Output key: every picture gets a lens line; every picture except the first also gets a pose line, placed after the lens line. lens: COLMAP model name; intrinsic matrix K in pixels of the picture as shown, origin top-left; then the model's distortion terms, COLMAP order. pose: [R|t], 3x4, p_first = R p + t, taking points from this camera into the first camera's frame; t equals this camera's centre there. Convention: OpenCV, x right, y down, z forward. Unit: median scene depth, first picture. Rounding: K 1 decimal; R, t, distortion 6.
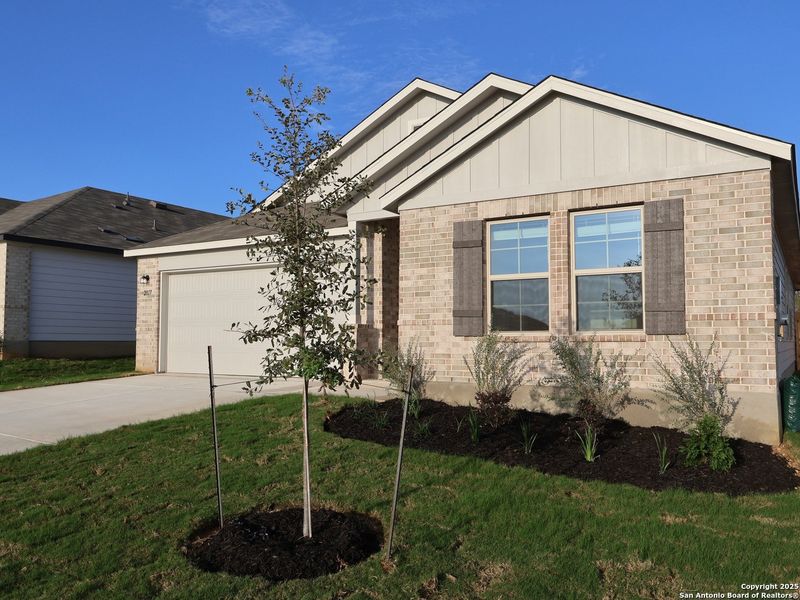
lens RADIAL K [[637.1, 0, 400.0], [0, 637.1, 300.0], [0, 0, 1]] dist [-0.016125, -0.004182]
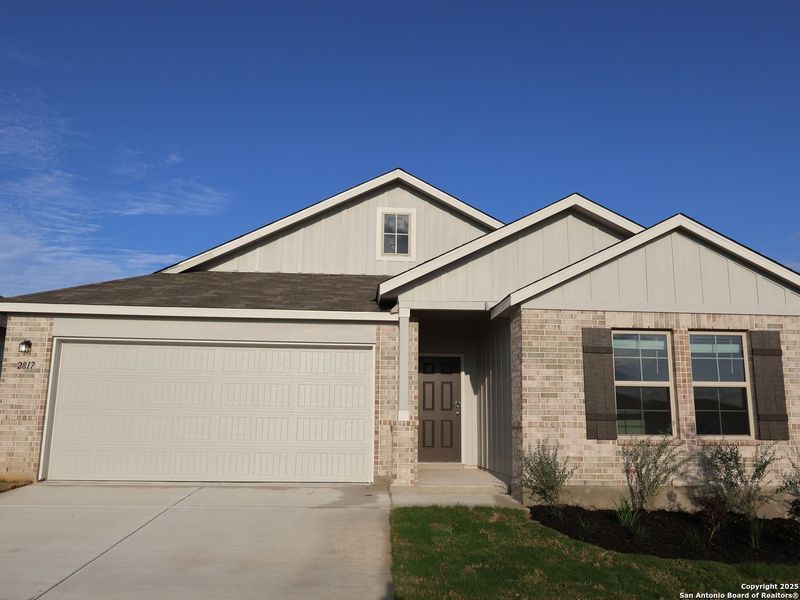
lens RADIAL K [[637.1, 0, 400.0], [0, 637.1, 300.0], [0, 0, 1]] dist [-0.016125, -0.004182]
pose [[0.832697, 0.118170, 0.540973, -0.742775], [-0.047135, 0.988544, -0.143384, -0.003190], [-0.551719, 0.093896, 0.828728, 0.303305]]
